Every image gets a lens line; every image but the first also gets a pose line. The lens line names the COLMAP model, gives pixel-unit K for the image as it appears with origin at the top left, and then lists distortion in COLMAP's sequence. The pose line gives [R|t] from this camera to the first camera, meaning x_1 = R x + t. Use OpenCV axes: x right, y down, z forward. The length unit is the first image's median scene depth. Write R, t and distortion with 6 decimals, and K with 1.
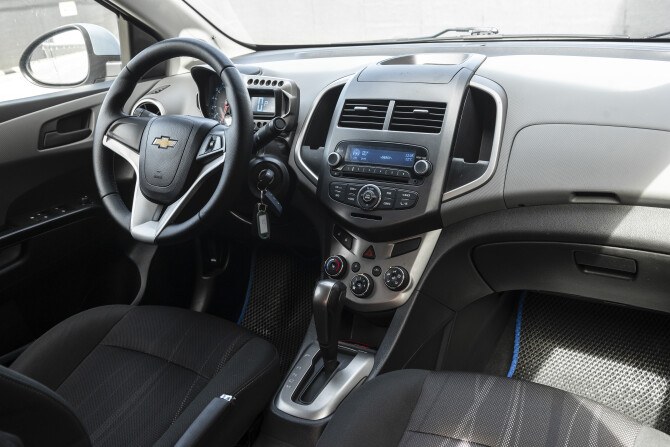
lens RADIAL K [[696.9, 0, 332.8], [0, 696.9, 223.2], [0, 0, 1]] dist [0.092829, 0.000000]
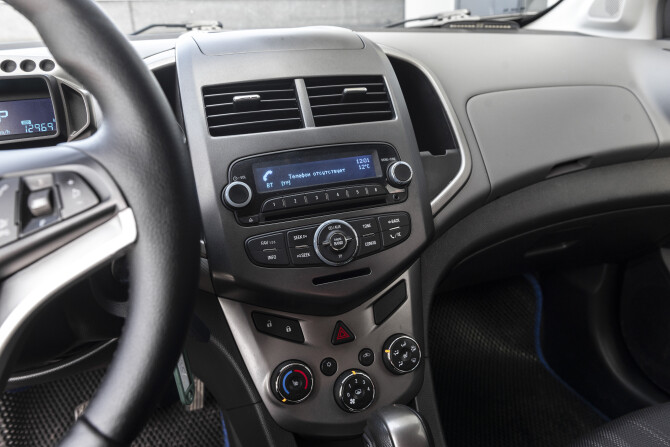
lens RADIAL K [[509.3, 0, 331.6], [0, 509.3, 226.1], [0, 0, 1]] dist [-0.024756, -0.000026]
pose [[0.594494, -0.242480, 0.766668, -0.264129], [0.258823, 0.960411, 0.103058, -0.092985], [-0.761306, 0.137164, 0.633718, 0.724683]]
